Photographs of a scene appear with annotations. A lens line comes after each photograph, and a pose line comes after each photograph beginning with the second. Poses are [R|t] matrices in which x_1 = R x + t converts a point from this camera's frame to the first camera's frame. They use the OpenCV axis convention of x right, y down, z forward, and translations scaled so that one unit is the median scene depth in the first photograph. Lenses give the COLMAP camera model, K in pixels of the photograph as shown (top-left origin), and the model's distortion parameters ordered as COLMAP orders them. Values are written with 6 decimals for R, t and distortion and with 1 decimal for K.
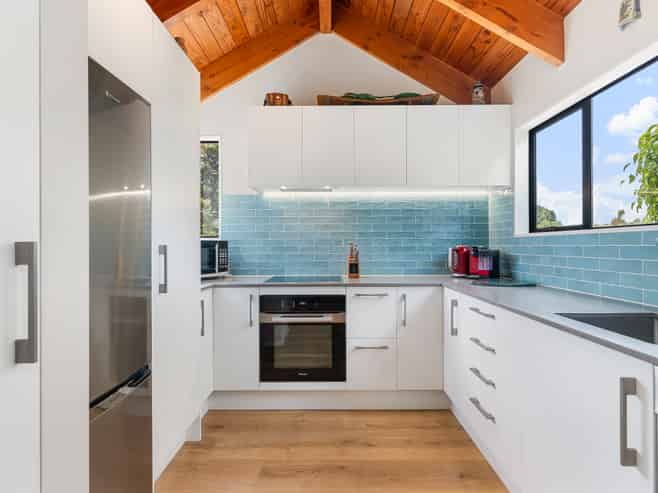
lens RADIAL K [[354.3, 0, 328.0], [0, 354.3, 245.6], [0, 0, 1]] dist [0.000414, -0.002194]
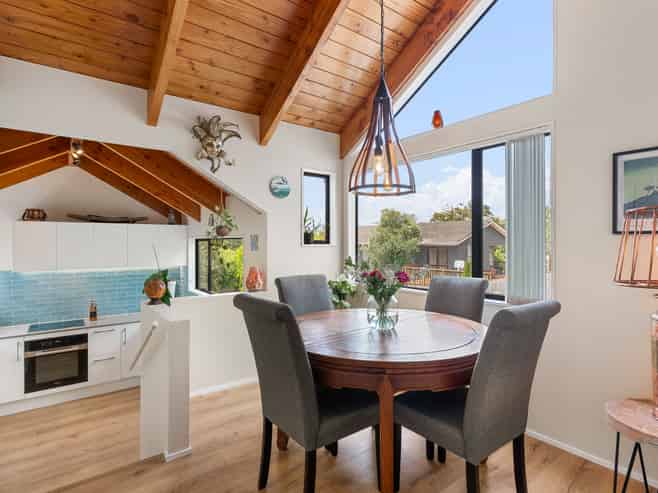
lens RADIAL K [[354.3, 0, 328.0], [0, 354.3, 243.3], [0, 0, 1]] dist [0.000414, -0.002194]
pose [[0.794071, 0.002682, 0.607820, -0.072766], [-0.000531, 0.999993, -0.003718, -0.302503], [-0.607825, 0.002629, 0.794066, -1.137767]]
